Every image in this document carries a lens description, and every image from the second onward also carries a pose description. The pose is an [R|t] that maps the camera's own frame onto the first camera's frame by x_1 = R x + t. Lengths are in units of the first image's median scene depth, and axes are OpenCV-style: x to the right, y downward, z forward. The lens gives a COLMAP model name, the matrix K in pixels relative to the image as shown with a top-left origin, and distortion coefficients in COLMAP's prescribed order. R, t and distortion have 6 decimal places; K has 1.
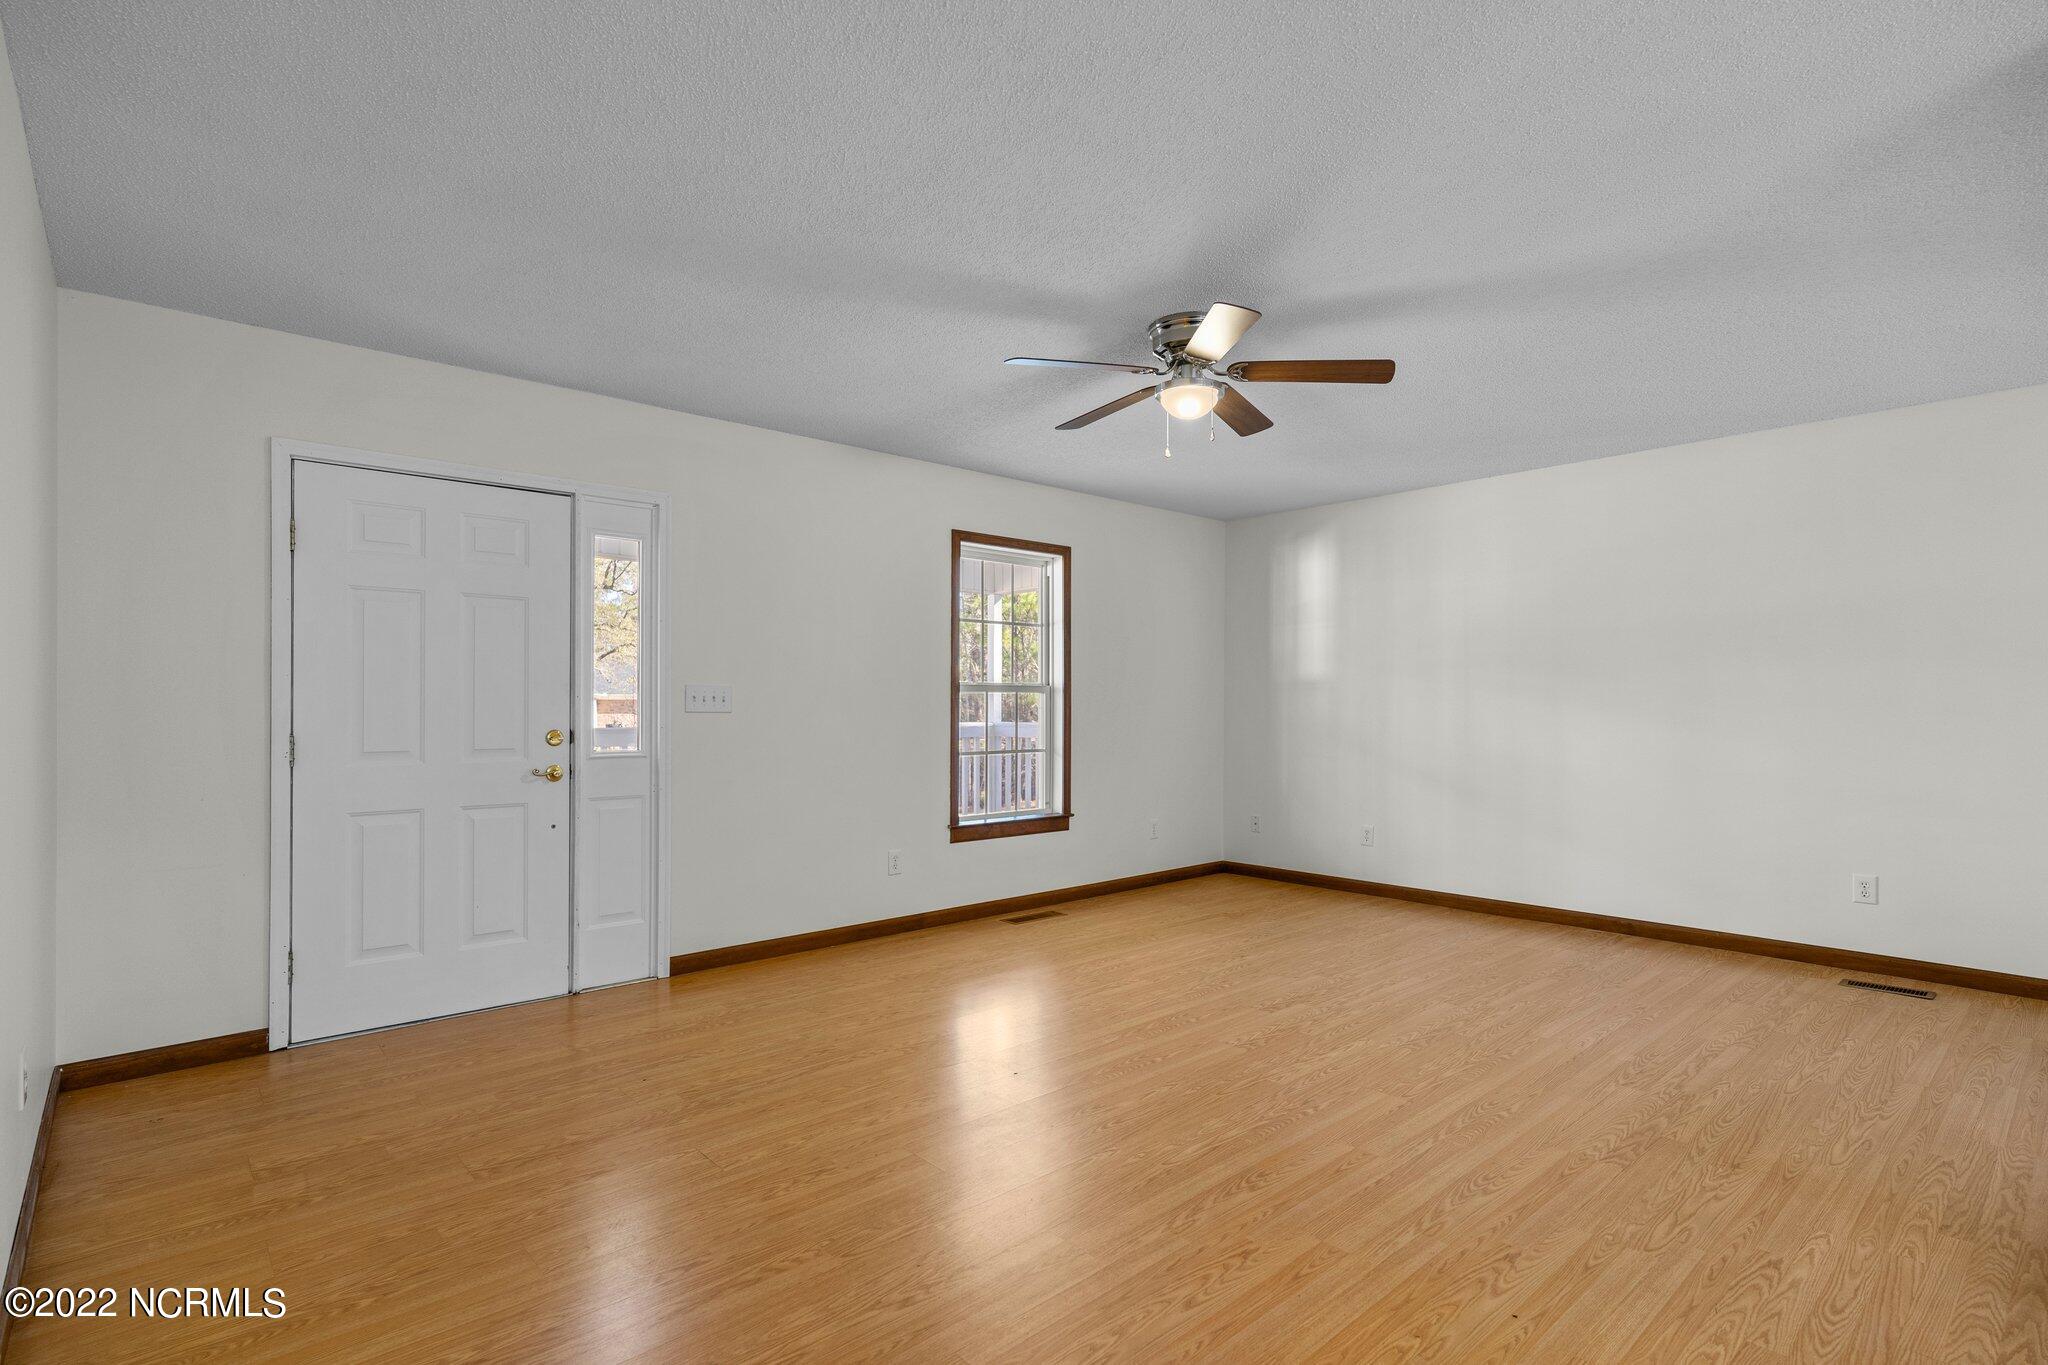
lens RADIAL K [[992.9, 0, 1015.1], [0, 992.9, 709.1], [0, 0, 1]] dist [-0.000119, 0.000041]
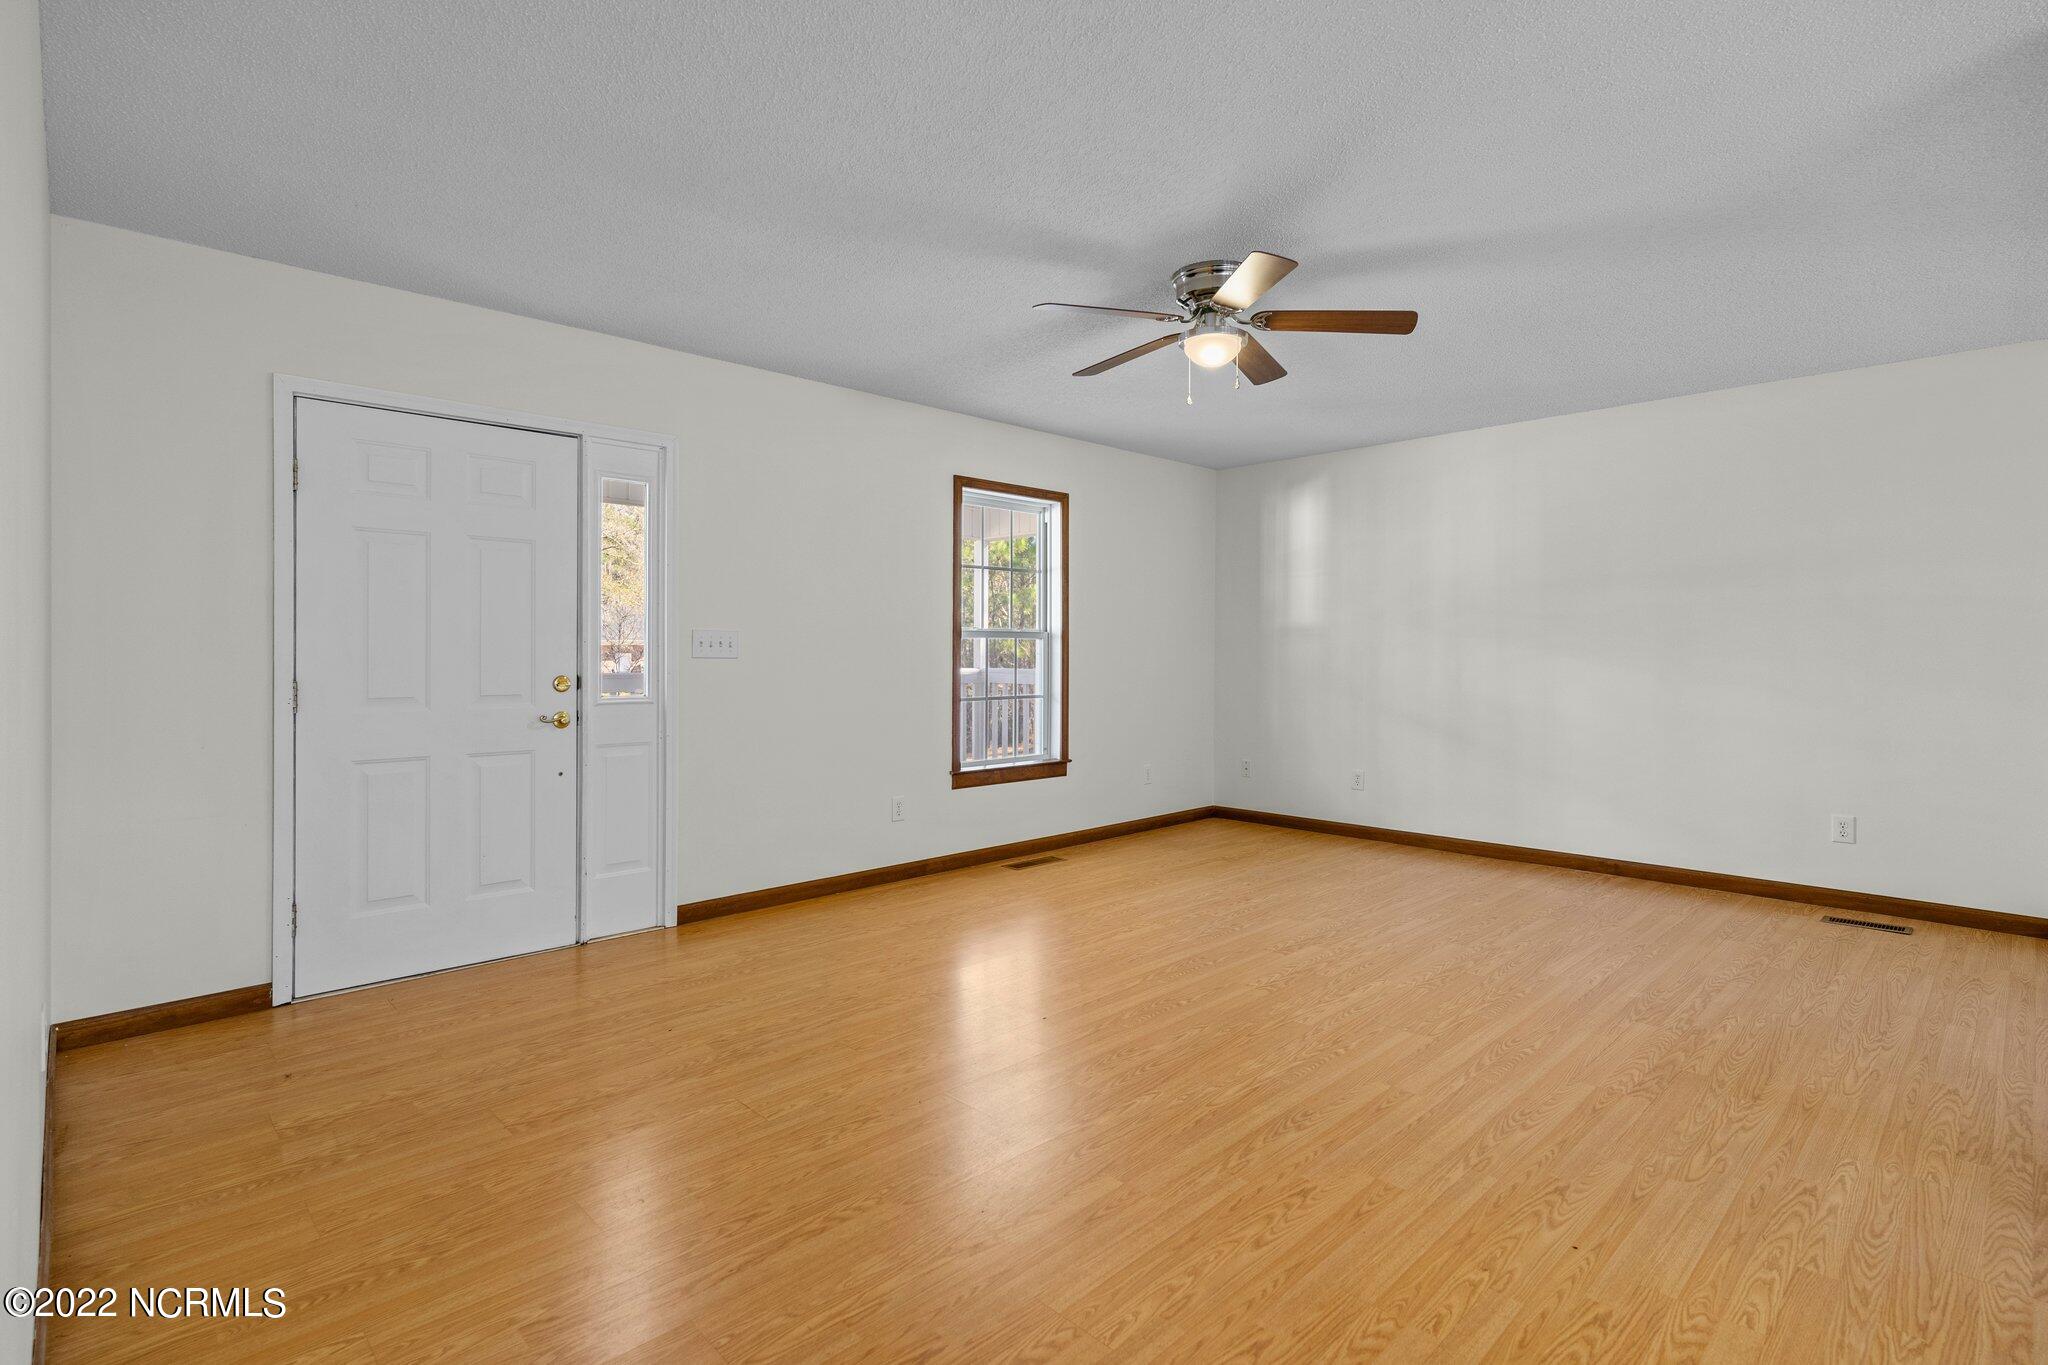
lens RADIAL K [[989.7, 0, 1018.8], [0, 989.7, 659.0], [0, 0, 1]] dist [-0.000069, 0.000098]
pose [[0.999120, 0.000726, 0.041934, -0.065356], [-0.000861, 0.999995, 0.003200, 0.001282], [-0.041931, -0.003233, 0.999115, 0.003939]]
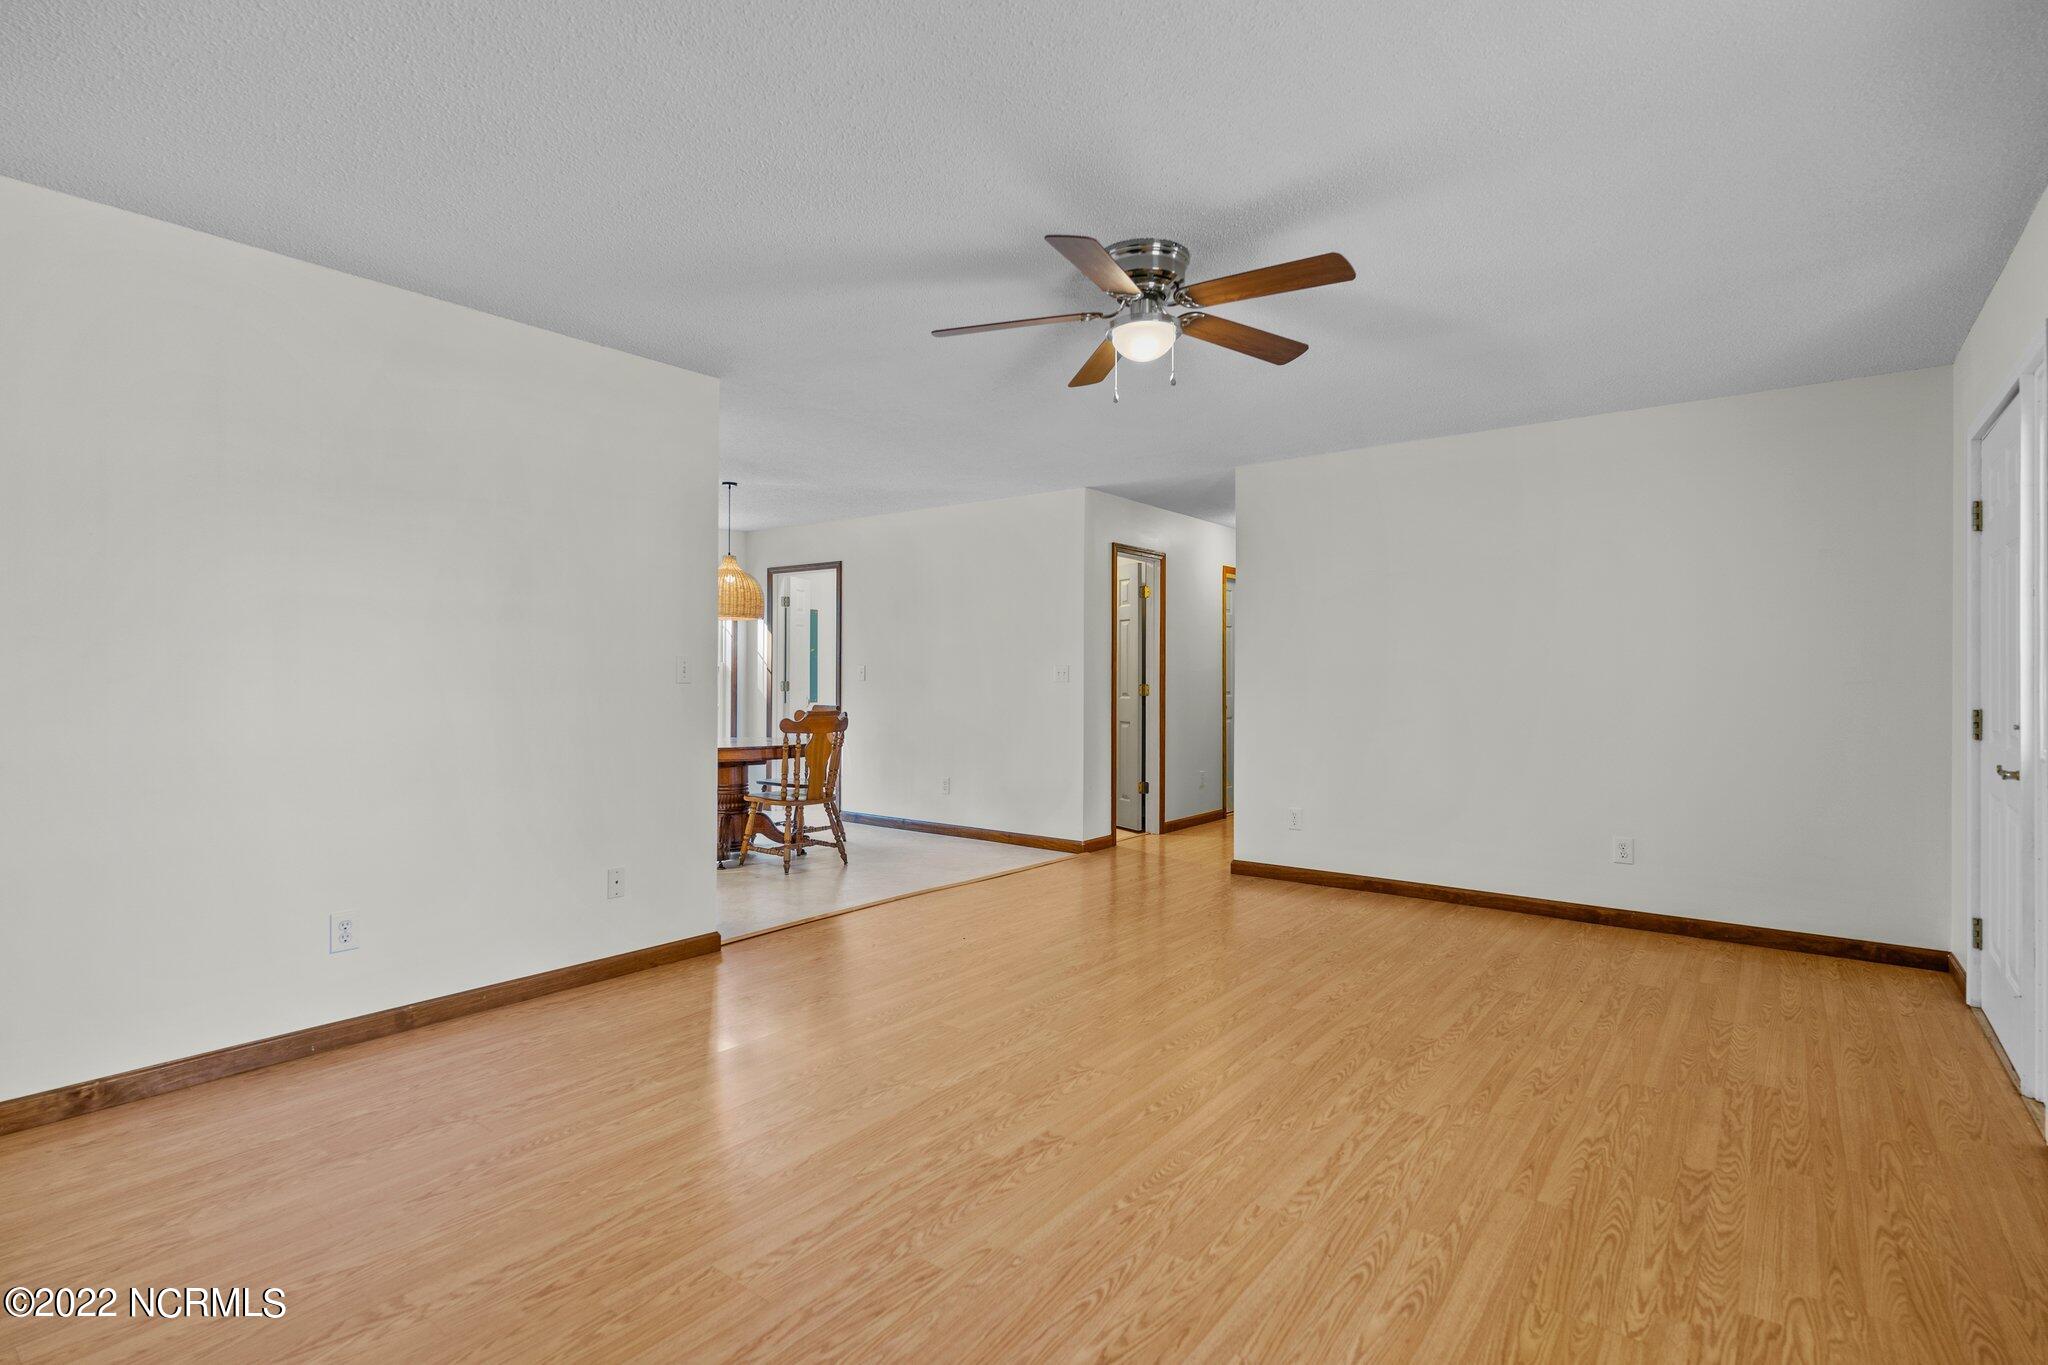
lens RADIAL K [[989.7, 0, 1018.8], [0, 989.7, 659.0], [0, 0, 1]] dist [-0.000069, 0.000098]
pose [[-0.983393, -0.005791, -0.181396, 0.464403], [-0.002908, 0.999865, -0.016155, -0.007097], [0.181465, -0.015359, -0.983277, 1.926205]]
